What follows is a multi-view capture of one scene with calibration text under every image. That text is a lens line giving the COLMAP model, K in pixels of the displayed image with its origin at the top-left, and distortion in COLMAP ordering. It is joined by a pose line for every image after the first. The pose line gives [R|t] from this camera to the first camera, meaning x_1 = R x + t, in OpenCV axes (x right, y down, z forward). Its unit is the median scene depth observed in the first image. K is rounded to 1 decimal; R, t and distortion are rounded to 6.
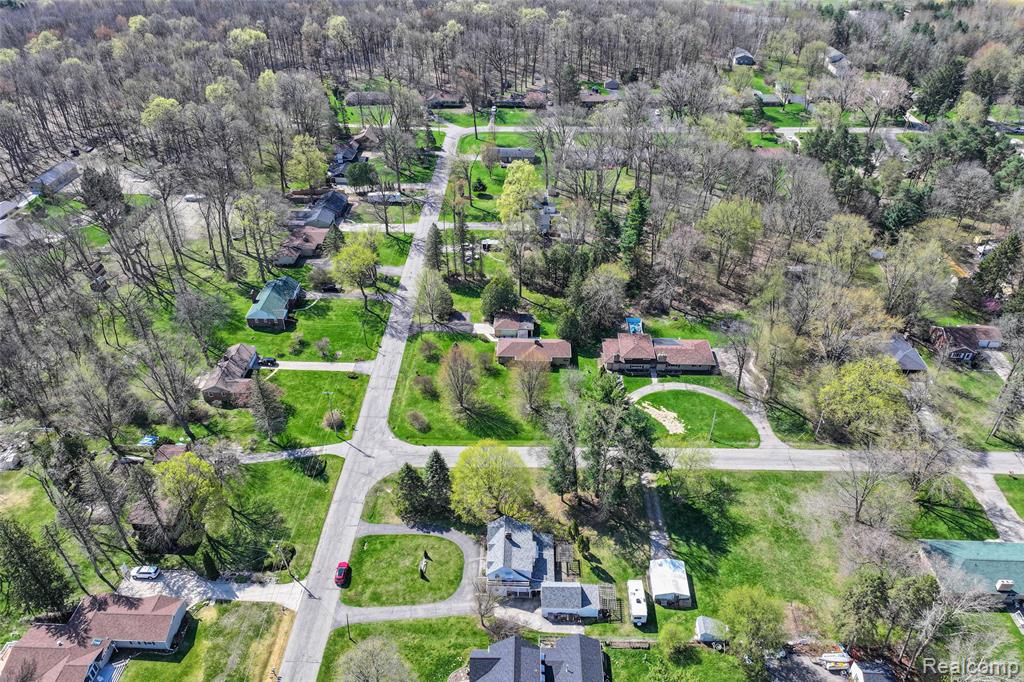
lens RADIAL K [[720.8, 0, 507.9], [0, 720.8, 339.6], [0, 0, 1]] dist [-0.003656, 0.015516]
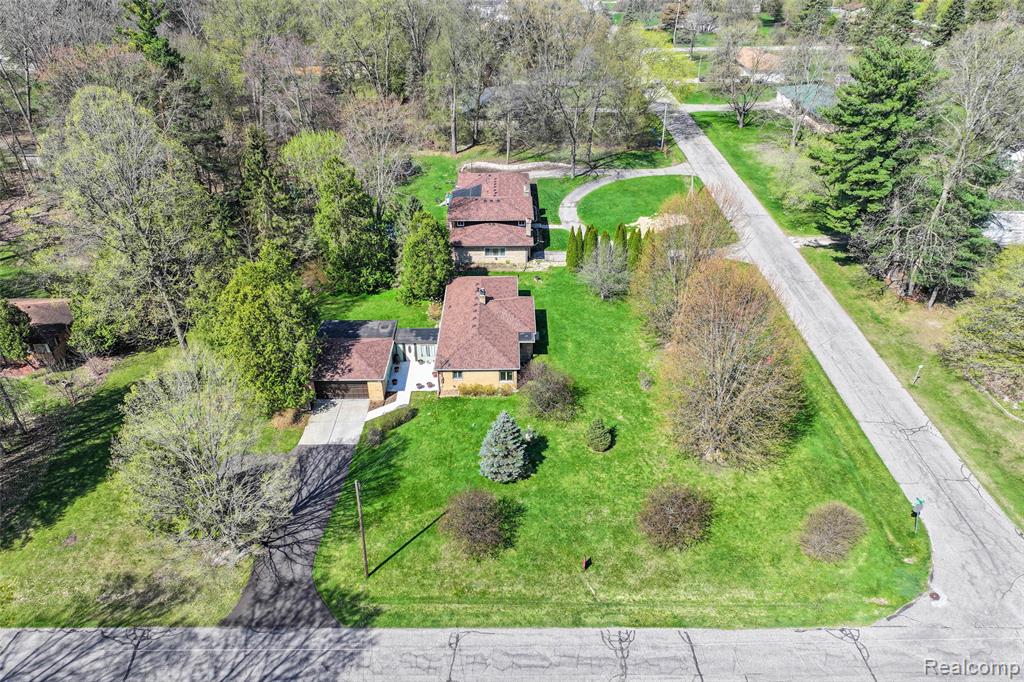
lens RADIAL K [[720.8, 0, 514.8], [0, 720.8, 341.1], [0, 0, 1]] dist [-0.003656, 0.015516]
pose [[-0.048226, -0.514530, 0.856115, -0.302266], [0.577109, 0.685215, 0.444326, -0.141335], [-0.815242, 0.515500, 0.263895, 0.873762]]
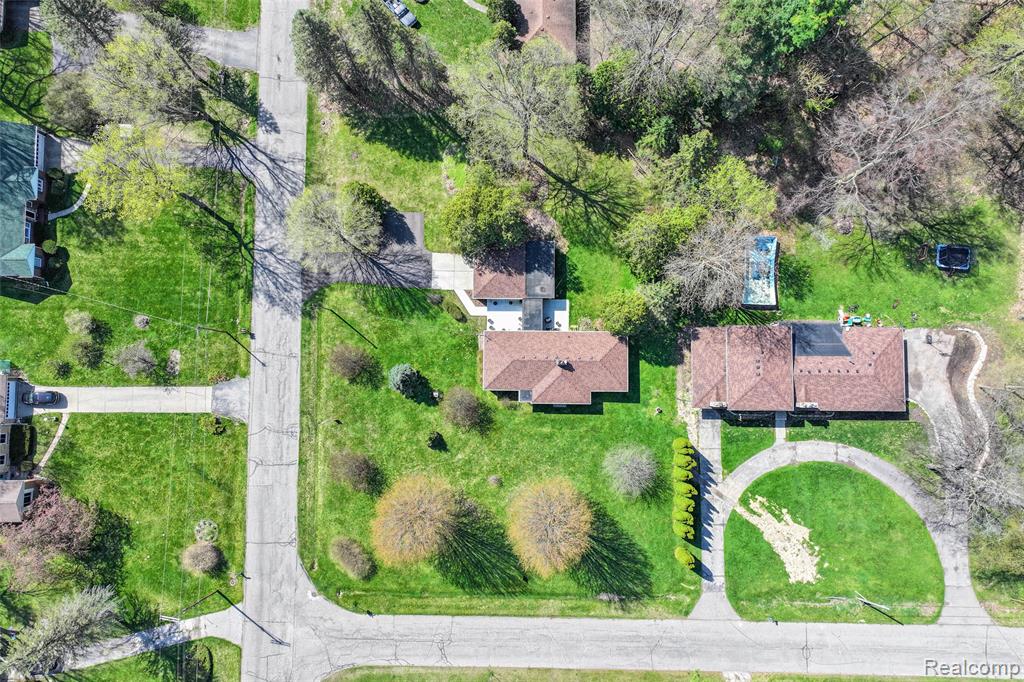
lens RADIAL K [[720.8, 0, 507.8], [0, 720.8, 336.6], [0, 0, 1]] dist [-0.003656, 0.015516]
pose [[0.999553, -0.029634, 0.003873, 0.001124], [0.015777, 0.633277, 0.773764, -0.385603], [-0.025382, -0.773357, 0.633462, 0.682858]]
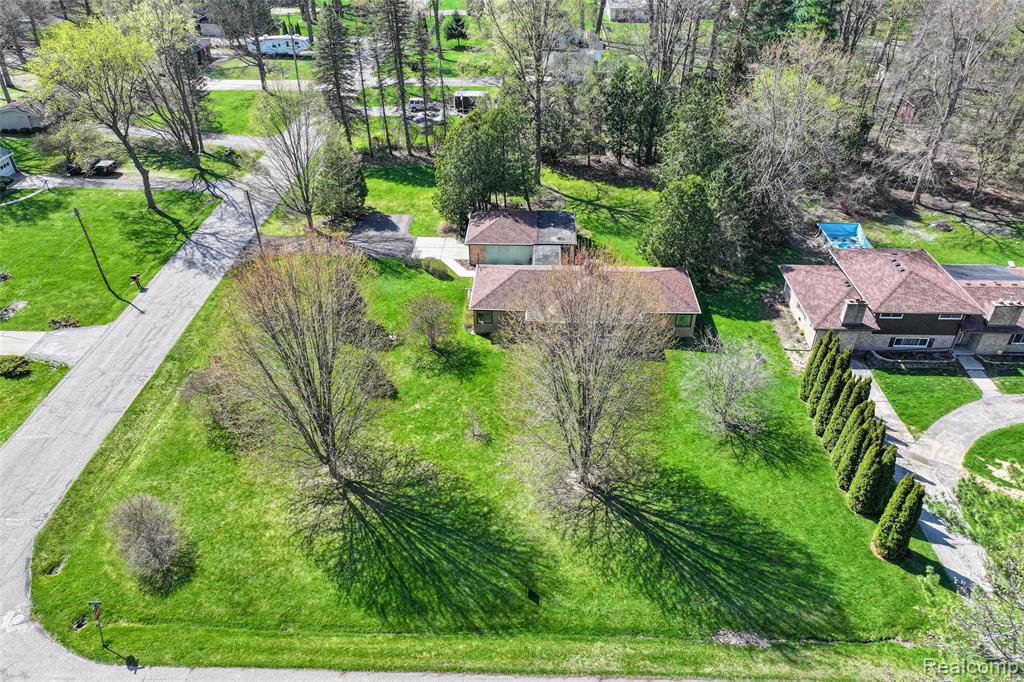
lens RADIAL K [[720.8, 0, 510.6], [0, 720.8, 339.7], [0, 0, 1]] dist [-0.003656, 0.015516]
pose [[0.999989, 0.003155, -0.003512, 0.004134], [-0.003223, 0.999805, -0.019494, 0.041259], [0.003450, 0.019505, 0.999804, 0.657379]]
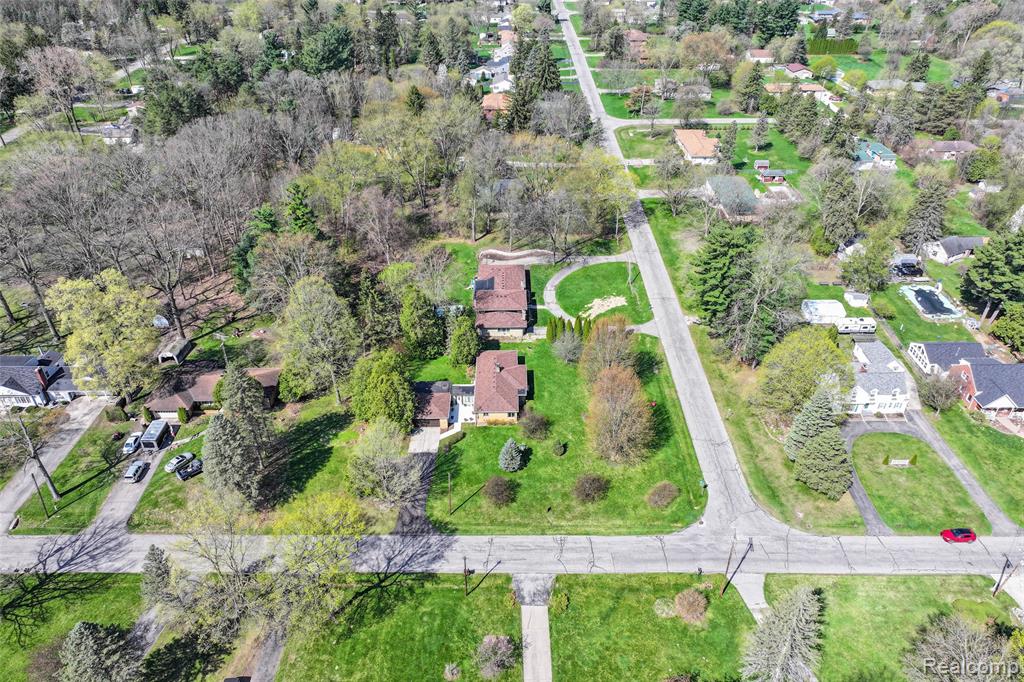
lens RADIAL K [[720.8, 0, 515.1], [0, 720.8, 339.9], [0, 0, 1]] dist [-0.003656, 0.015516]
pose [[-0.049424, -0.546725, 0.835852, -0.531224], [0.576855, 0.667555, 0.470753, -0.335141], [-0.815350, 0.505432, 0.282388, 0.751860]]
